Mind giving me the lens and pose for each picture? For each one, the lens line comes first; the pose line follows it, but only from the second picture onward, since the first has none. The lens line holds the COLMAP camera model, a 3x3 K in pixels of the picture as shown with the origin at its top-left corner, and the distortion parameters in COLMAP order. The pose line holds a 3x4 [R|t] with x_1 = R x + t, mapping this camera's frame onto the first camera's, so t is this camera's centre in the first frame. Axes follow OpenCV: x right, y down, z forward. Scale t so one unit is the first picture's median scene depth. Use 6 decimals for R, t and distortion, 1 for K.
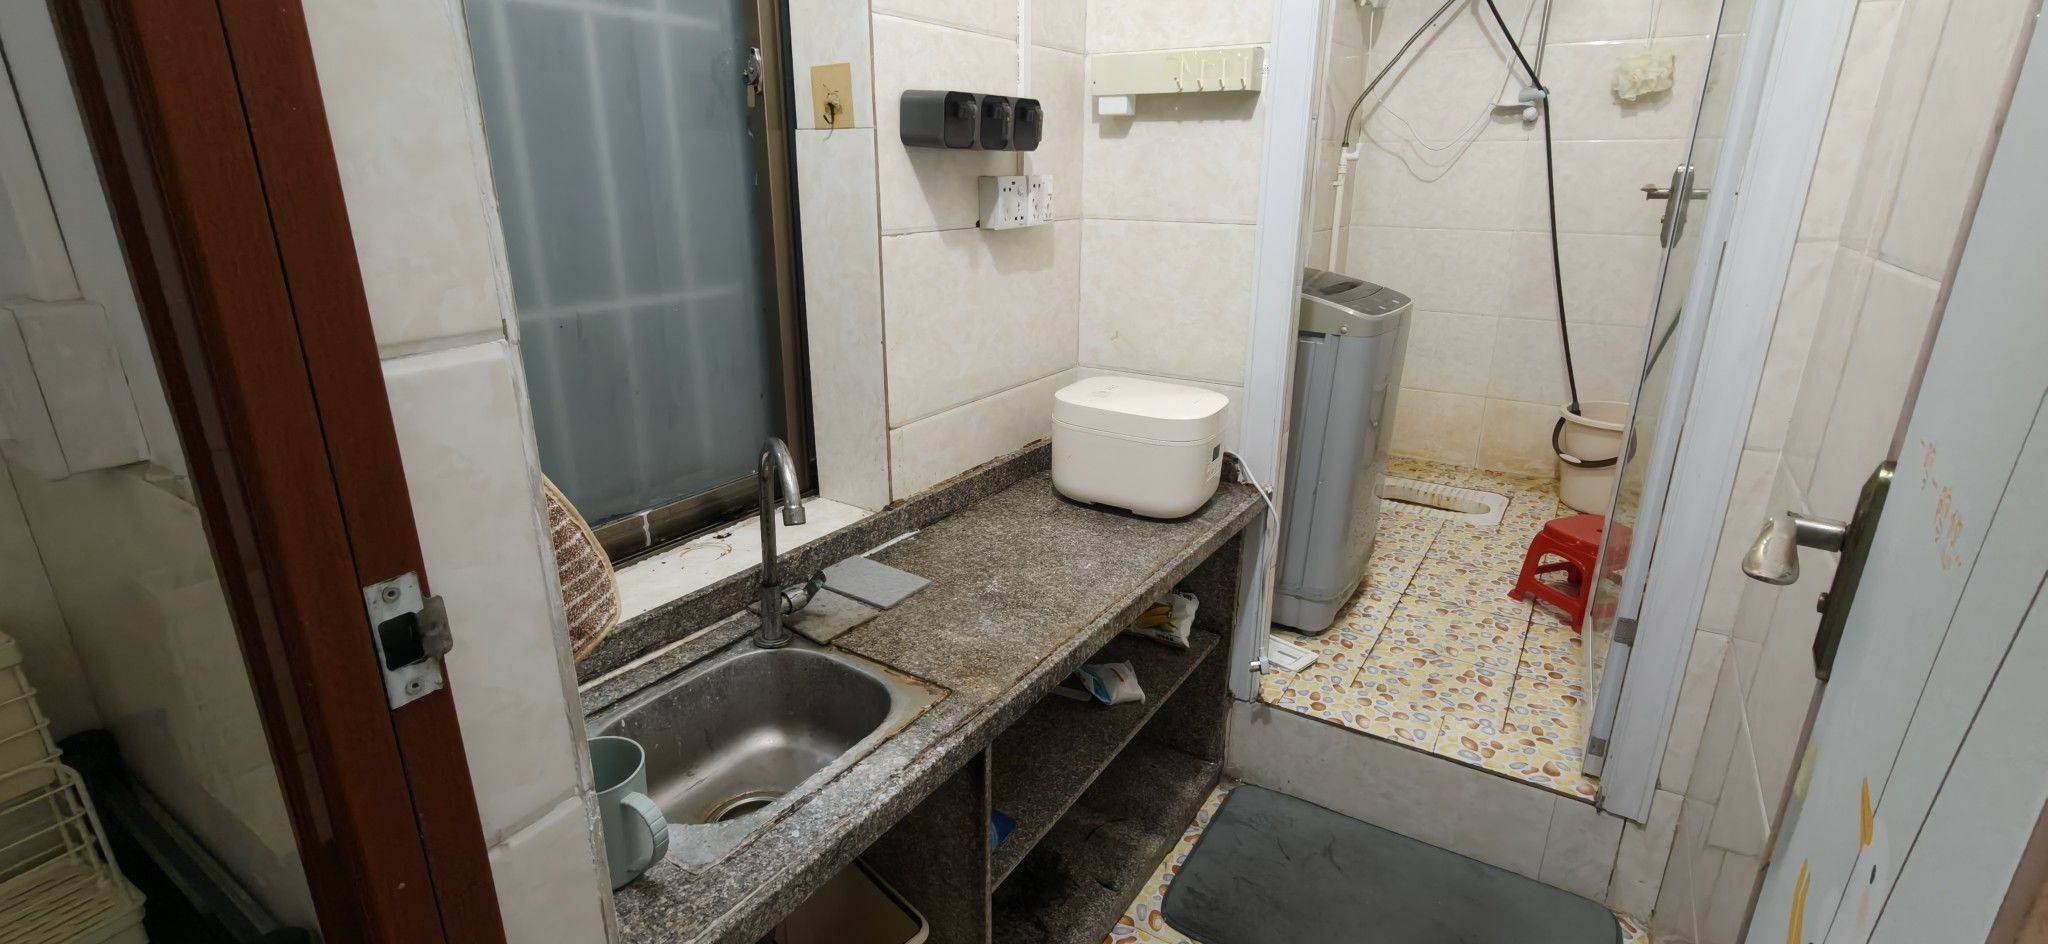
lens RADIAL K [[916.3, 0, 1024.0], [0, 916.3, 472.0], [0, 0, 1]] dist [0.000587, 0.000851]
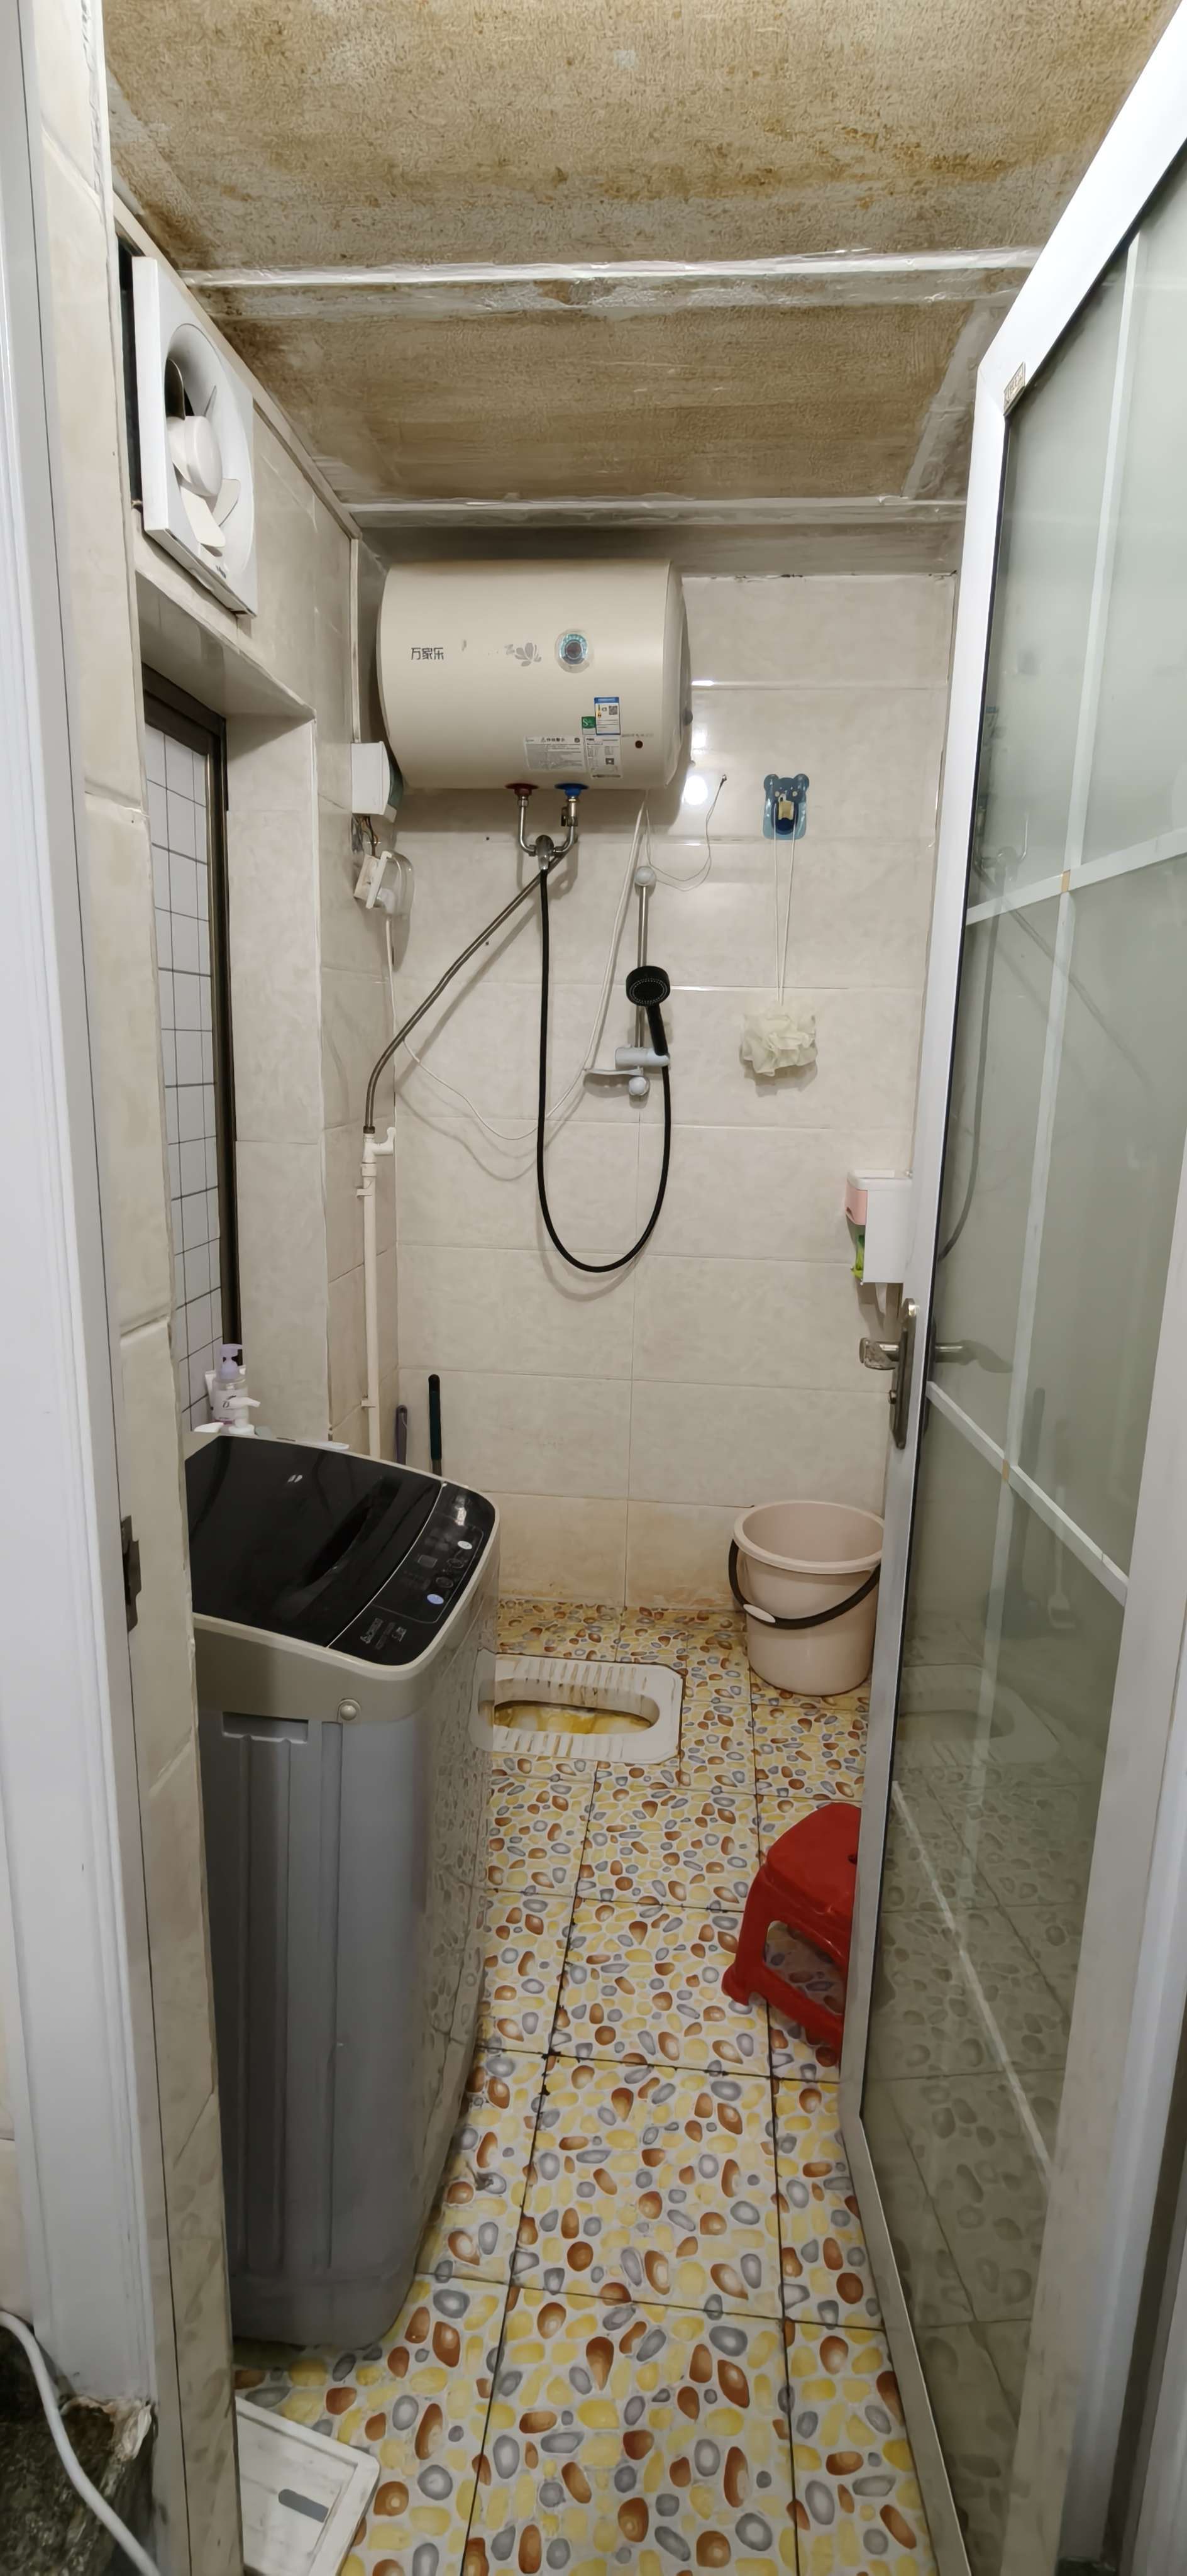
lens RADIAL K [[1152.3, 0, 593.5], [0, 1152.3, 1288.0], [0, 0, 1]] dist [0.000587, 0.000851]
pose [[0.893406, -0.071843, 0.443469, 0.147996], [0.118545, 0.989844, -0.078461, -0.186886], [-0.433328, 0.122669, 0.892849, 0.296480]]
